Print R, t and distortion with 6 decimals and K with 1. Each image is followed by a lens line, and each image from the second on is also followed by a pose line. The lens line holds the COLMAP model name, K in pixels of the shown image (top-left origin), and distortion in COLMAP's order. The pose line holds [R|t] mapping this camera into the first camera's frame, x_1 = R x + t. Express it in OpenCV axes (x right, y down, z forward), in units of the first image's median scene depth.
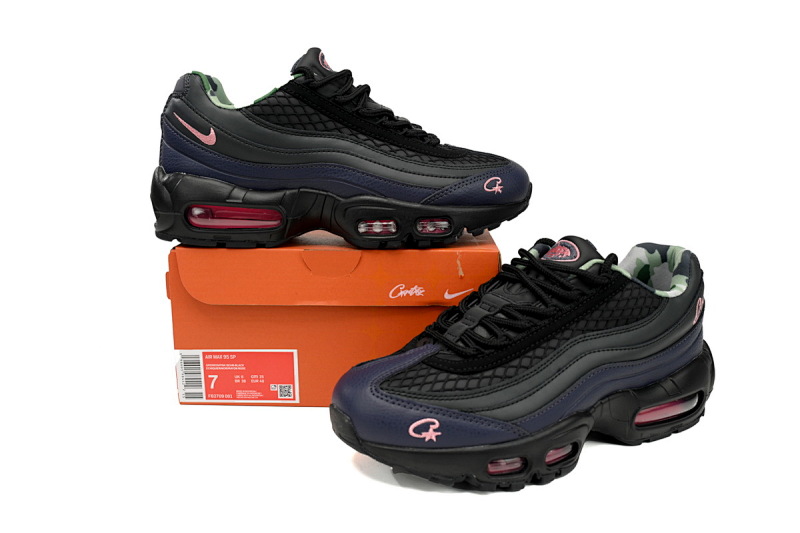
lens RADIAL K [[706.4, 0, 400.0], [0, 706.4, 266.5], [0, 0, 1]] dist [0.007112, -0.001213]
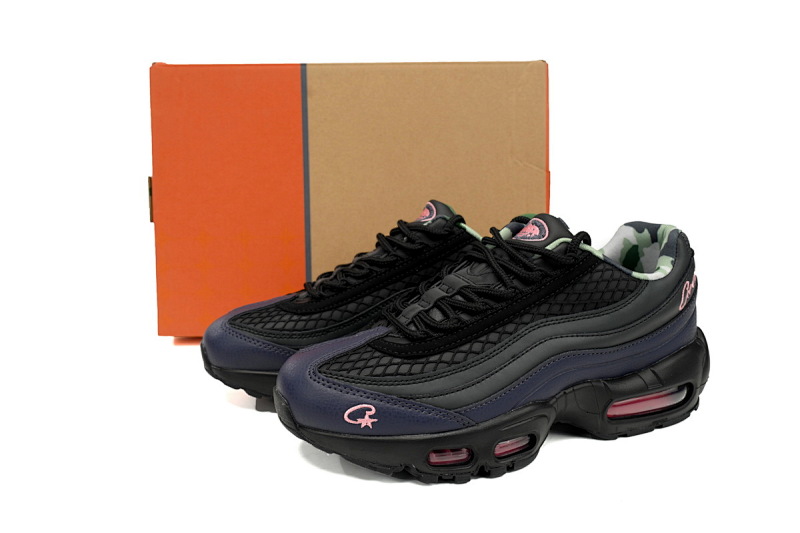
lens RADIAL K [[706.4, 0, 400.0], [0, 706.4, 266.5], [0, 0, 1]] dist [0.007112, -0.001213]
pose [[0.993869, 0.007054, -0.110342, 0.173724], [-0.004927, 0.999797, 0.019536, 0.010463], [0.110458, -0.018872, 0.993702, 0.059429]]
